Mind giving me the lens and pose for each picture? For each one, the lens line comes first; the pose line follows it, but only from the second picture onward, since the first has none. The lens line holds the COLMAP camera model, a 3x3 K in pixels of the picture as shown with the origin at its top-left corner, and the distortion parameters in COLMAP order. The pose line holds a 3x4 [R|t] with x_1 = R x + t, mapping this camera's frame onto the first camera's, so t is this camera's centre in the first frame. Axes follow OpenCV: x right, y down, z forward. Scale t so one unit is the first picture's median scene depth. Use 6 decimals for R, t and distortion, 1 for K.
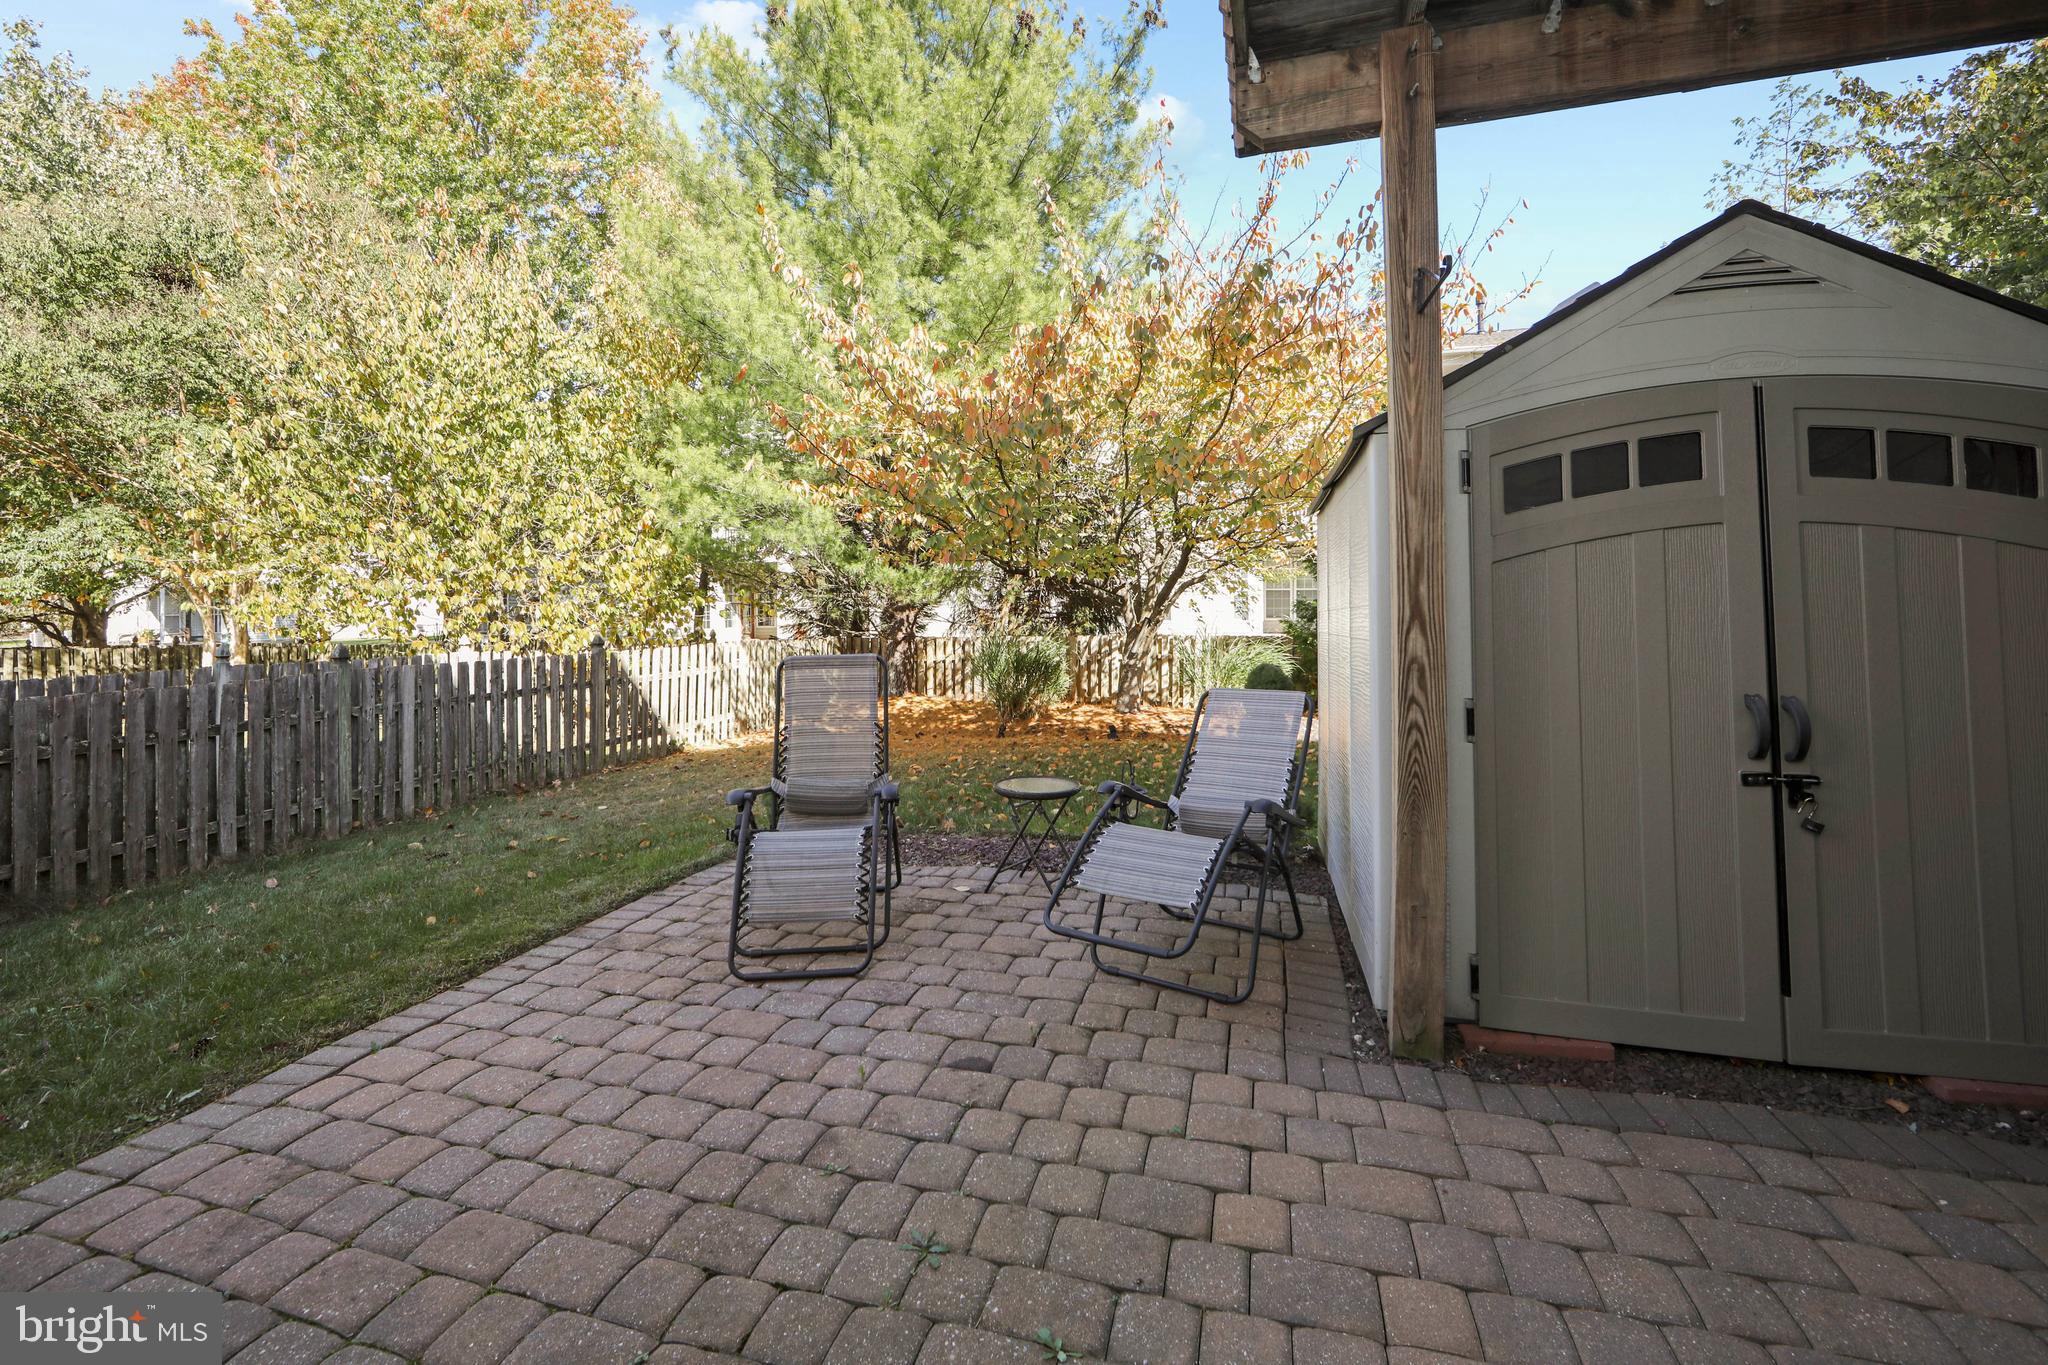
lens RADIAL K [[822.4, 0, 1014.8], [0, 822.4, 646.6], [0, 0, 1]] dist [-0.008748, 0.000453]
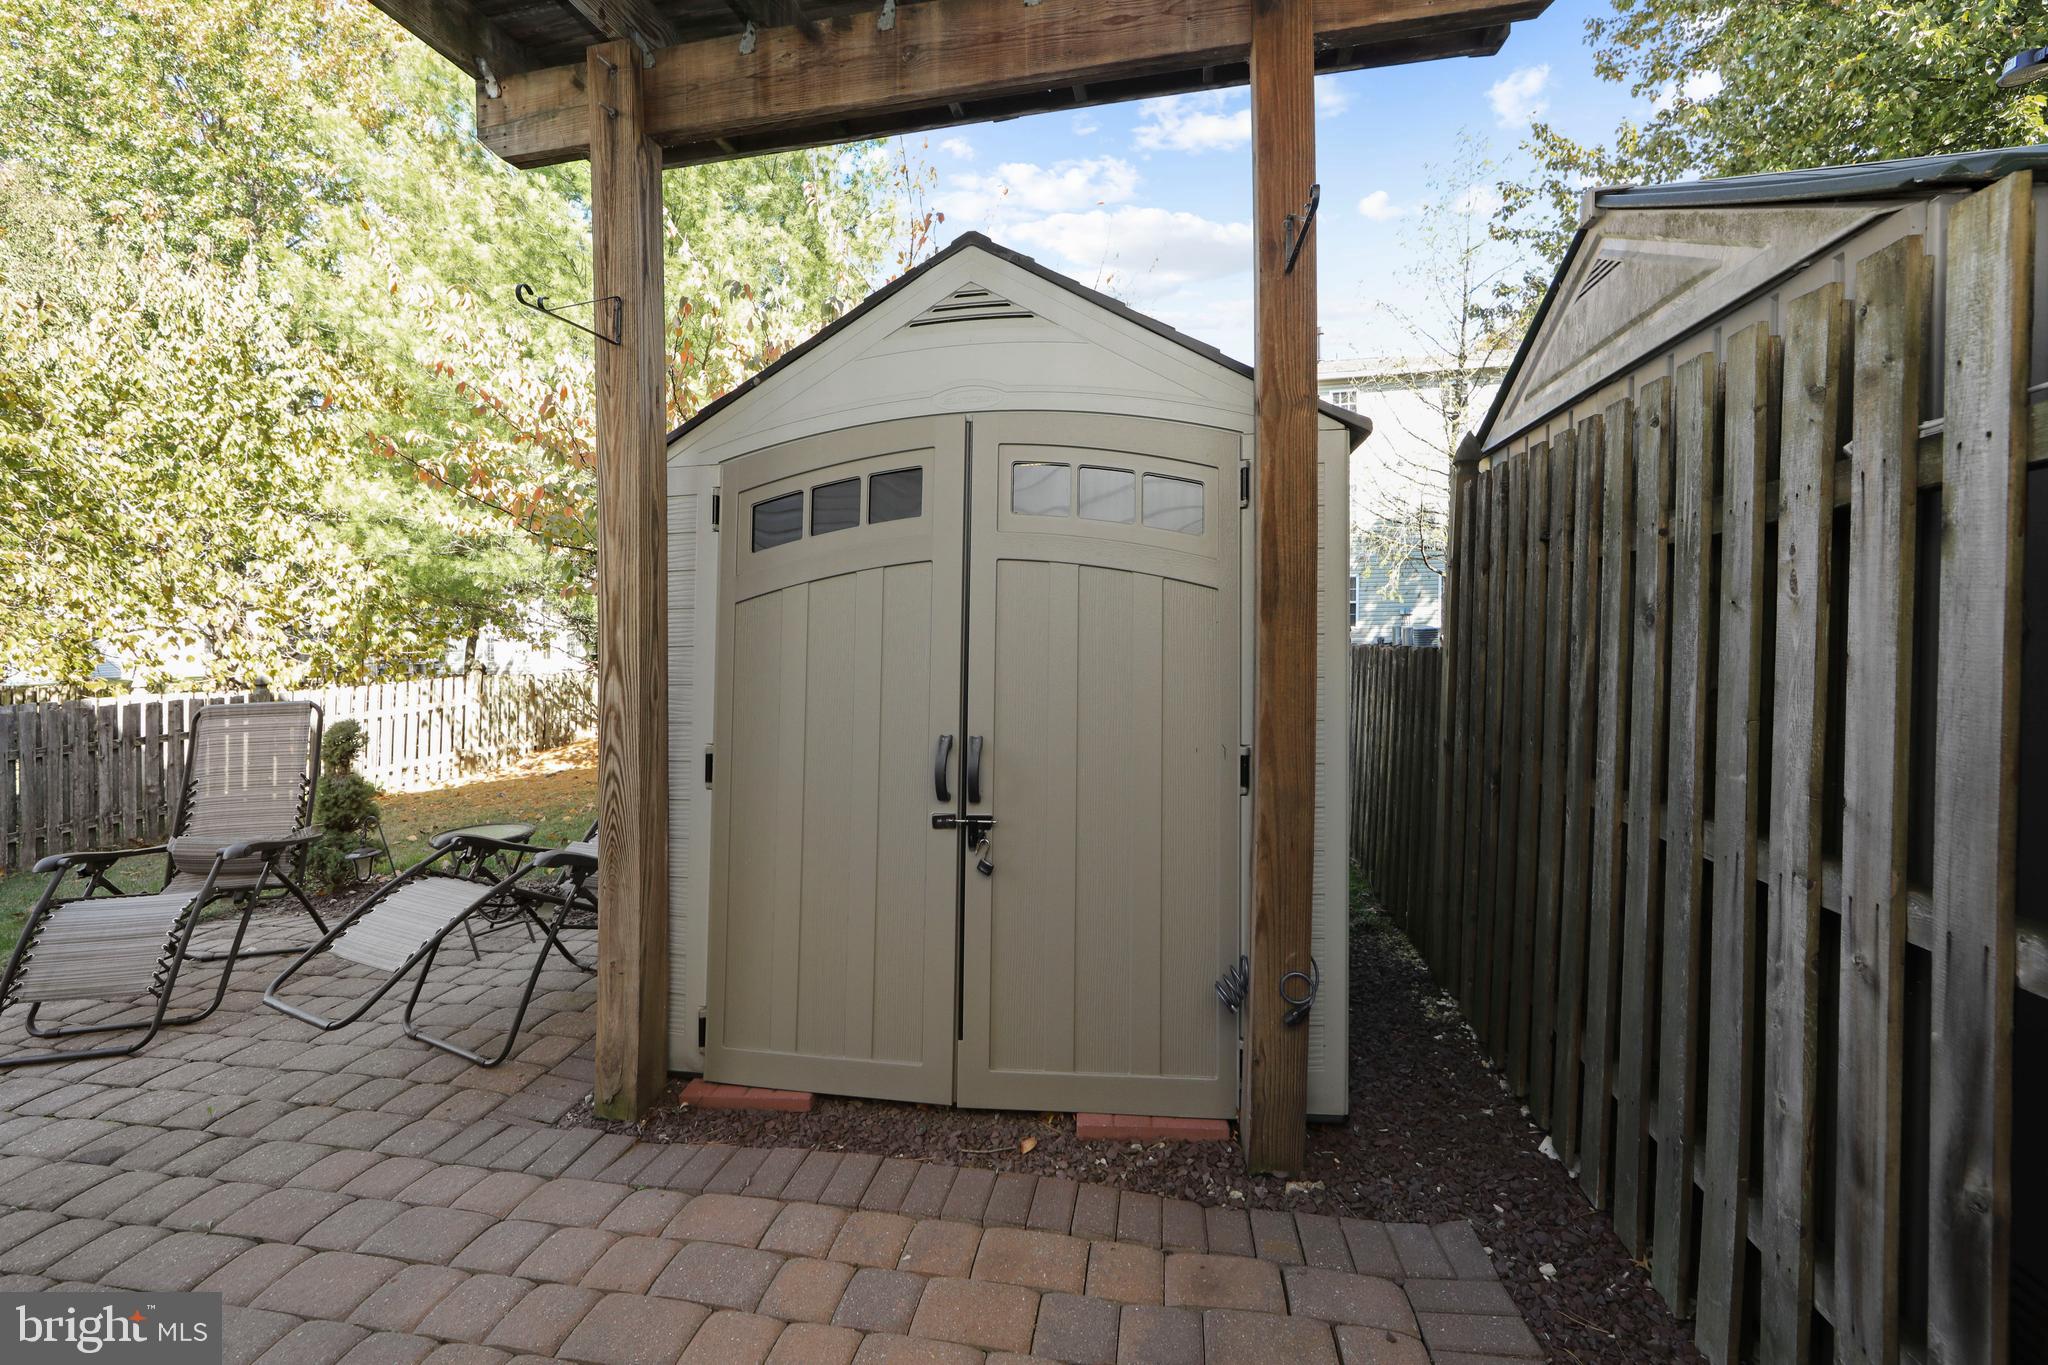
lens RADIAL K [[815.4, 0, 1020.6], [0, 815.4, 676.8], [0, 0, 1]] dist [-0.015014, 0.004333]
pose [[0.996032, -0.020487, 0.086606, 0.859849], [0.019348, 0.999715, 0.013965, -0.022726], [-0.086867, -0.012234, 0.996145, 0.011253]]
